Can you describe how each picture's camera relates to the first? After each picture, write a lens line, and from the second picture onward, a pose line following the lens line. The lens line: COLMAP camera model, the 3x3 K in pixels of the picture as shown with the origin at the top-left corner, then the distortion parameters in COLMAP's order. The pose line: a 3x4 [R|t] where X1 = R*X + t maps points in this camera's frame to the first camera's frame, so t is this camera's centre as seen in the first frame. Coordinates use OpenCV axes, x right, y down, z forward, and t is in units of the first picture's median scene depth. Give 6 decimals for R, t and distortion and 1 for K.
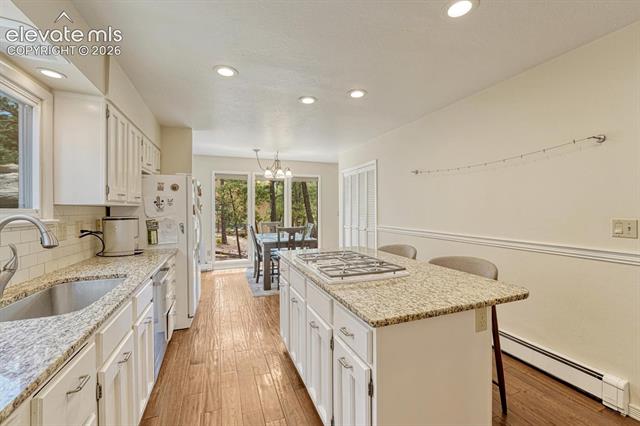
lens RADIAL K [[269.4, 0, 319.1], [0, 269.4, 212.1], [0, 0, 1]] dist [-0.008662, -0.000405]
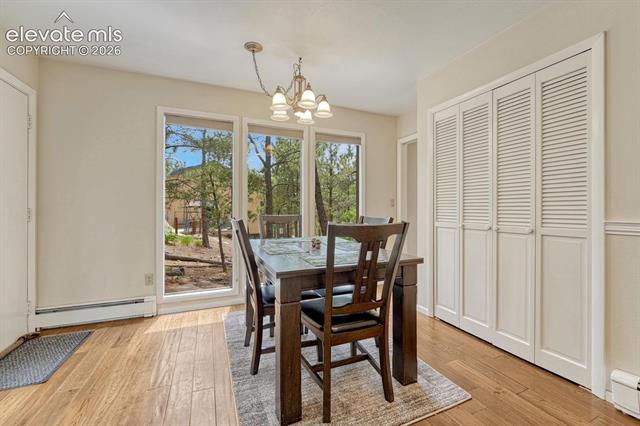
lens RADIAL K [[269.4, 0, 326.5], [0, 269.4, 209.5], [0, 0, 1]] dist [-0.008662, -0.000405]
pose [[0.997719, 0.007171, 0.067125, -0.142341], [-0.006627, 0.999943, -0.008333, 0.034636], [-0.067181, 0.007869, 0.997710, 0.560559]]
